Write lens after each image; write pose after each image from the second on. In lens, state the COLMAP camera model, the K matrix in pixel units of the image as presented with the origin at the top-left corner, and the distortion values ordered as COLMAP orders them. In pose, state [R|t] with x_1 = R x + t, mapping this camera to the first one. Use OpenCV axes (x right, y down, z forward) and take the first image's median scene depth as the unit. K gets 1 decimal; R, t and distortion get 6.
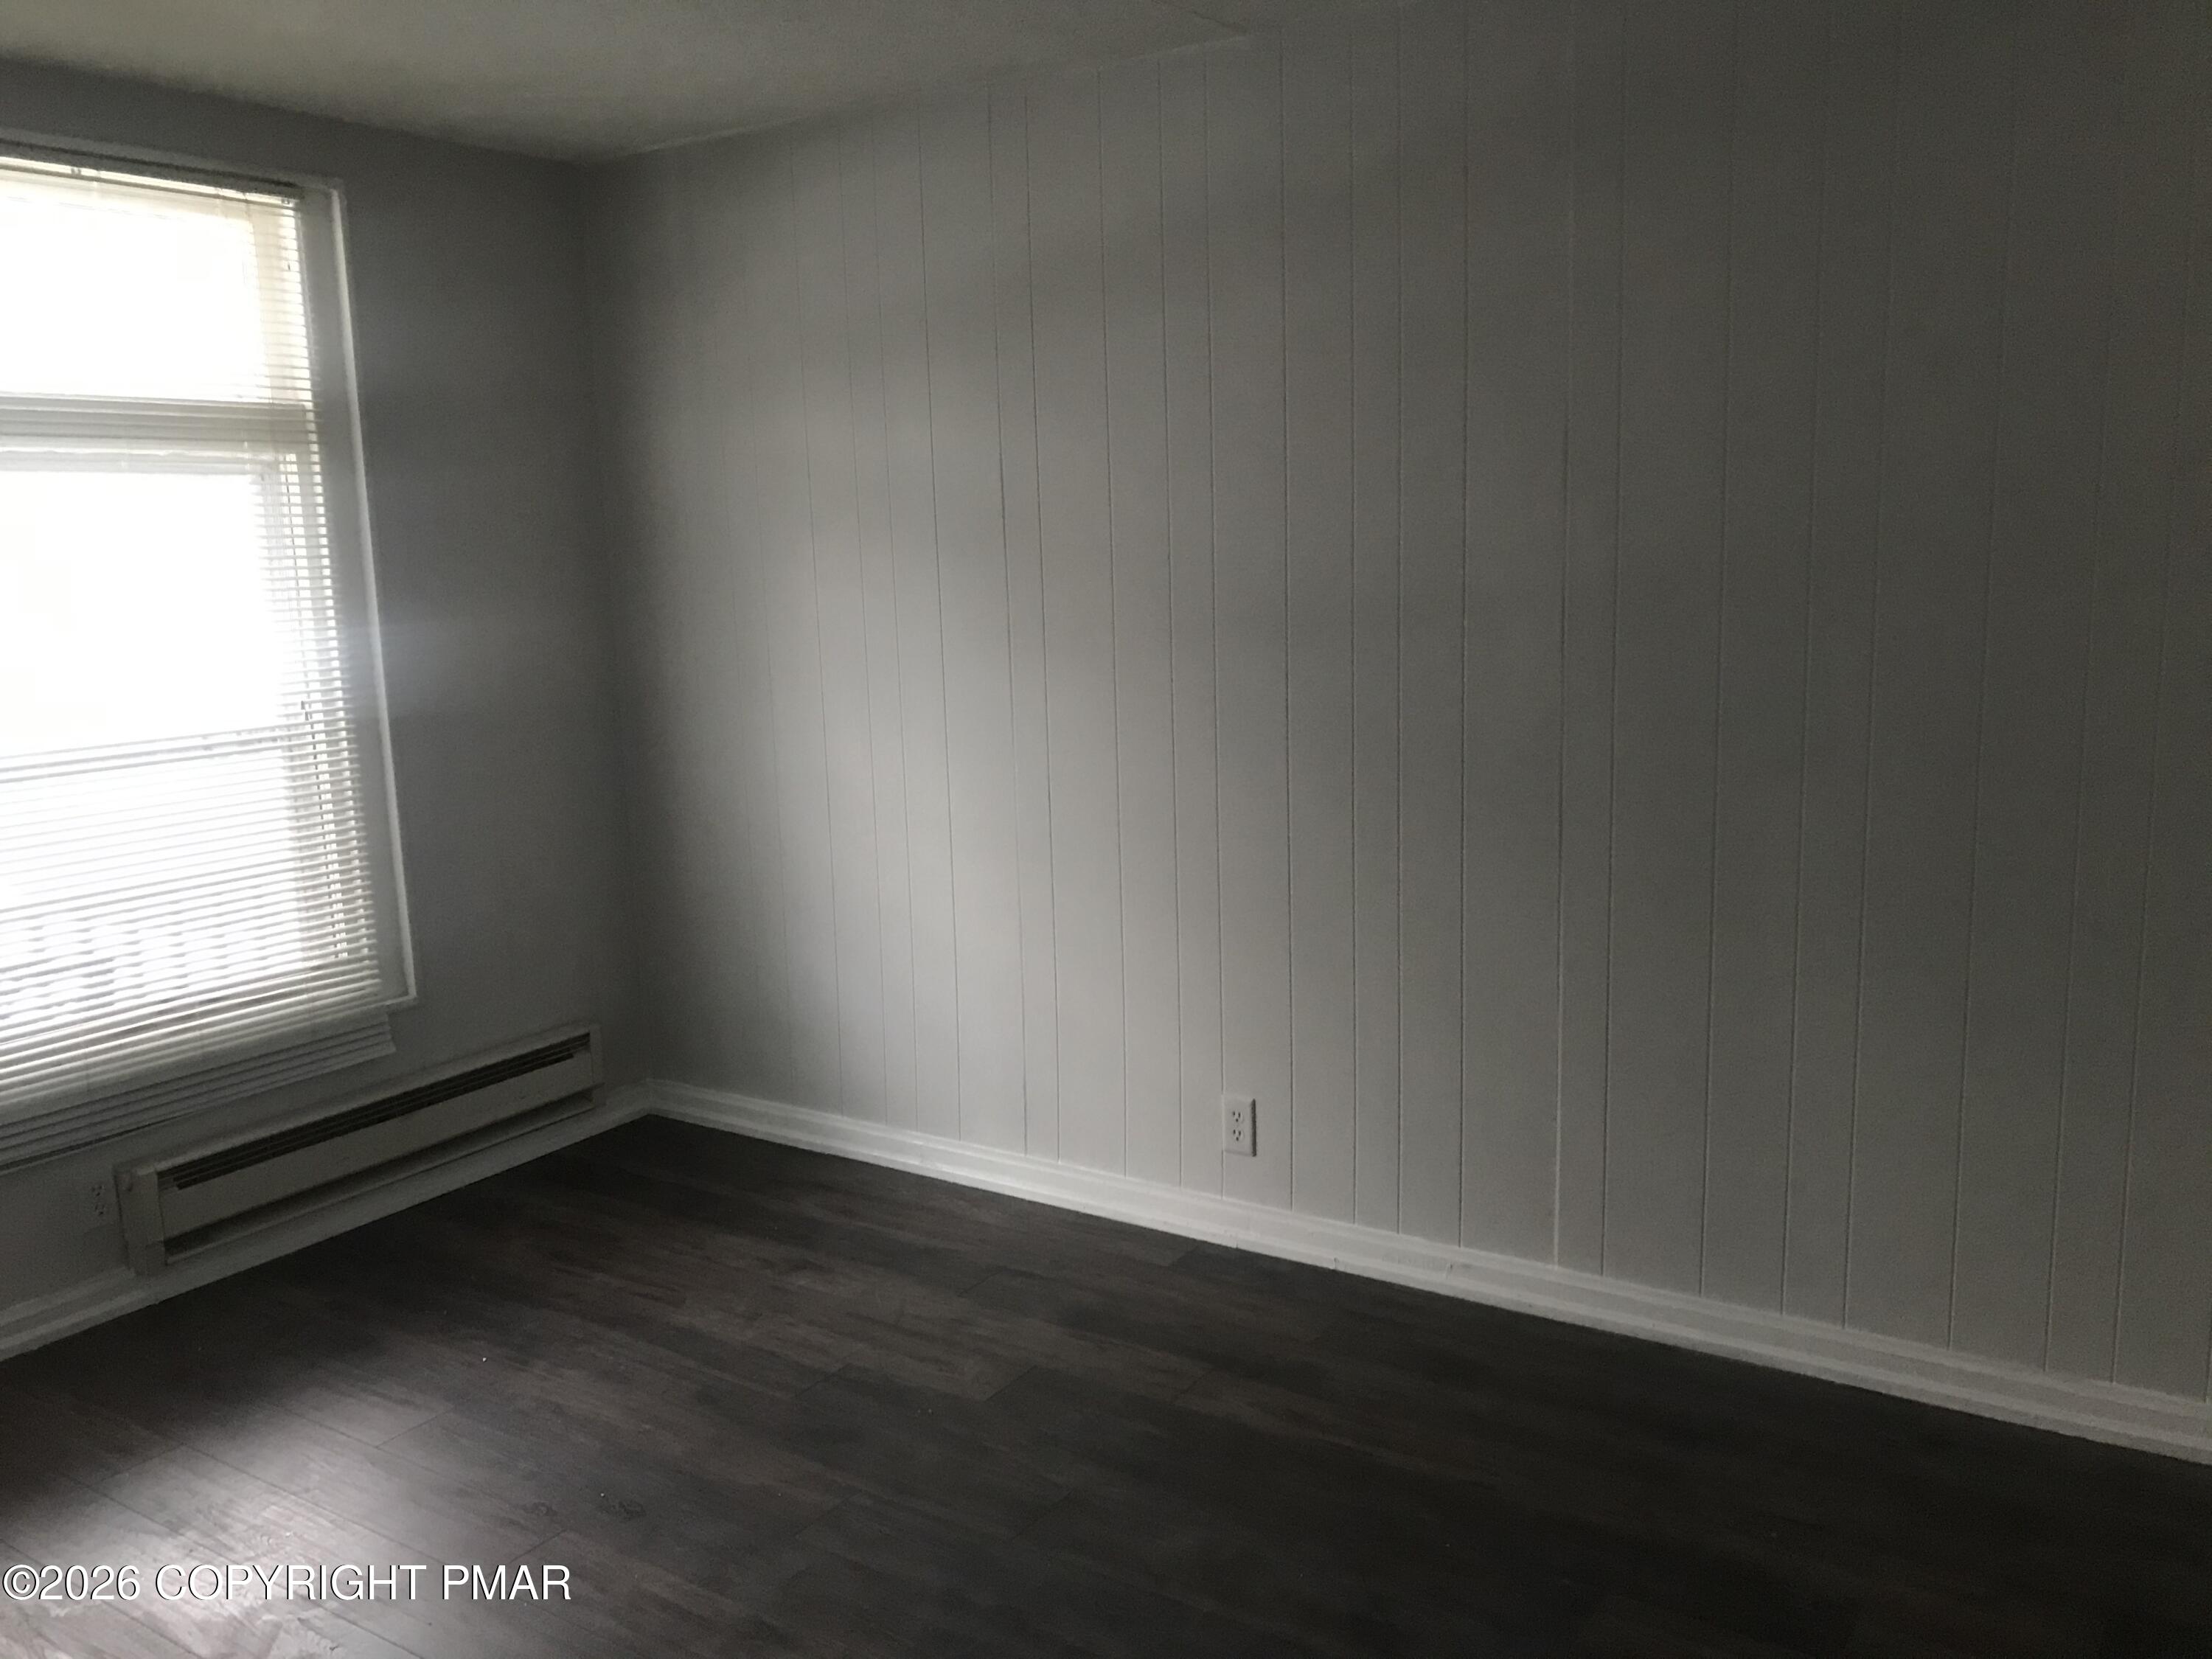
lens RADIAL K [[1845.6, 0, 1106.0], [0, 1845.6, 829.5], [0, 0, 1]] dist [-0.015076, -0.006029]
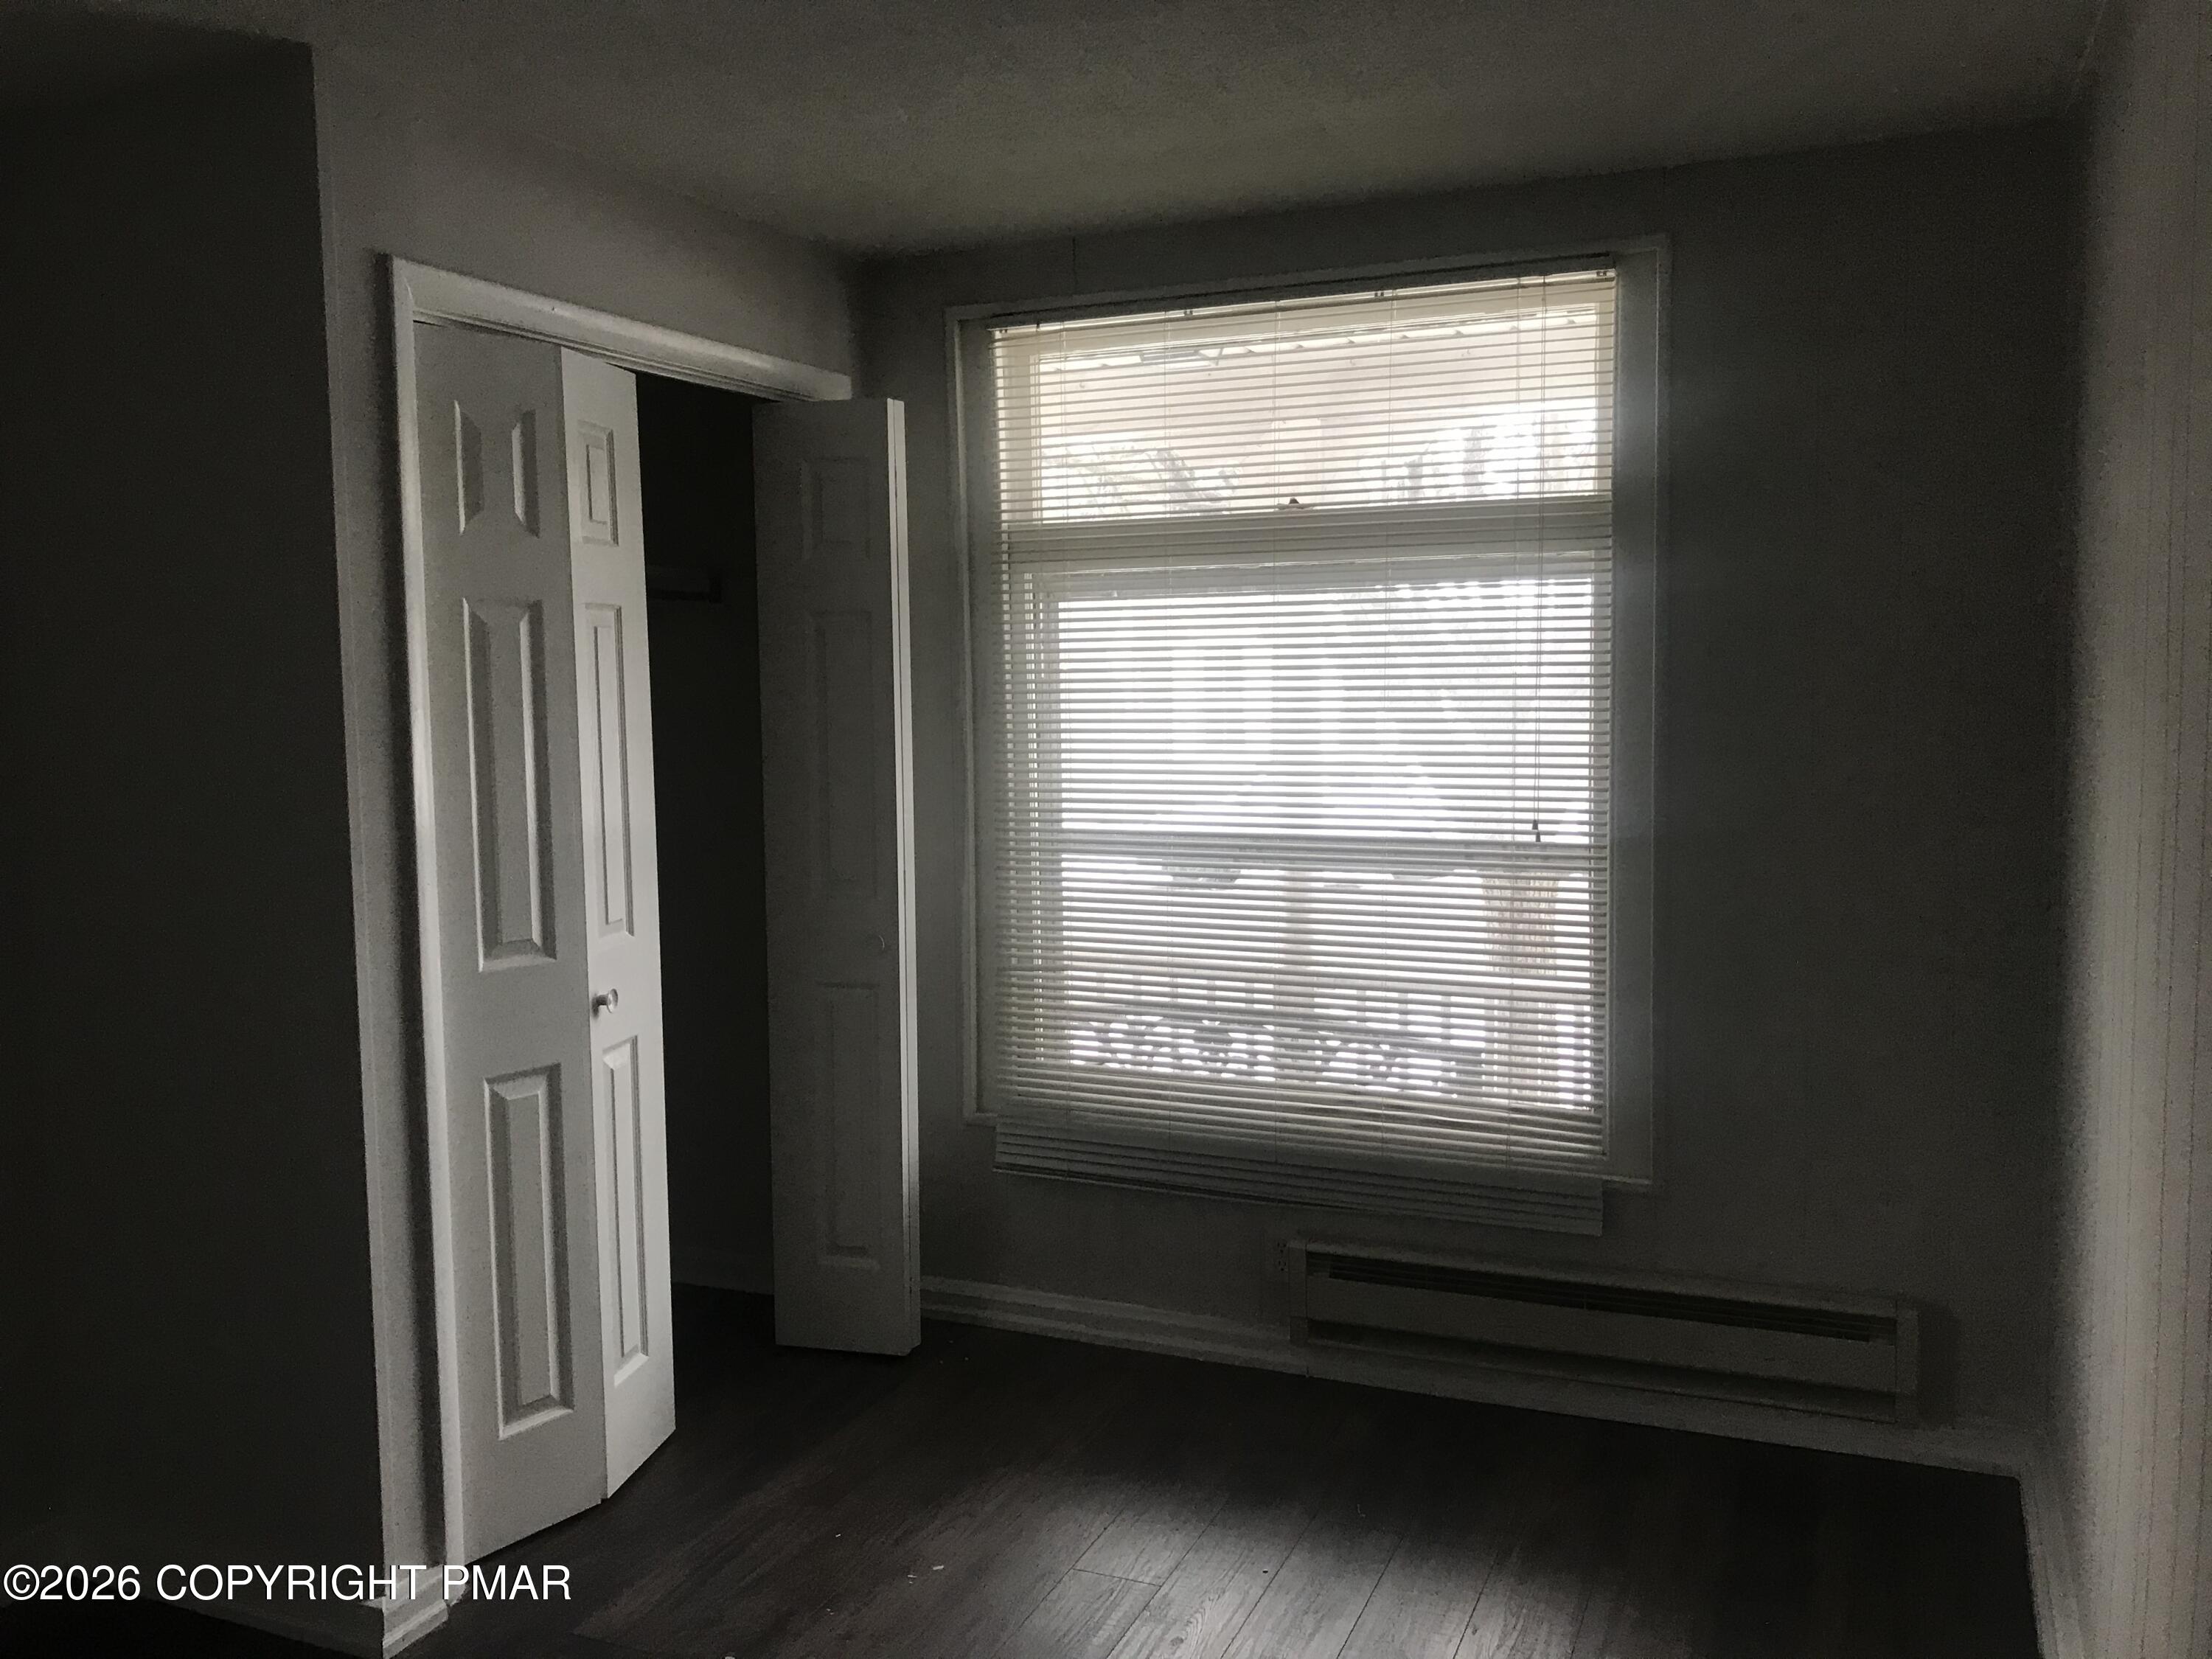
lens RADIAL K [[1800.8, 0, 1102.5], [0, 1800.8, 790.8], [0, 0, 1]] dist [-0.004919, -0.001847]
pose [[0.150327, 0.092331, -0.984315, 0.411178], [-0.149998, 0.986233, 0.069603, -0.114181], [0.977191, 0.137182, 0.162107, 0.644653]]
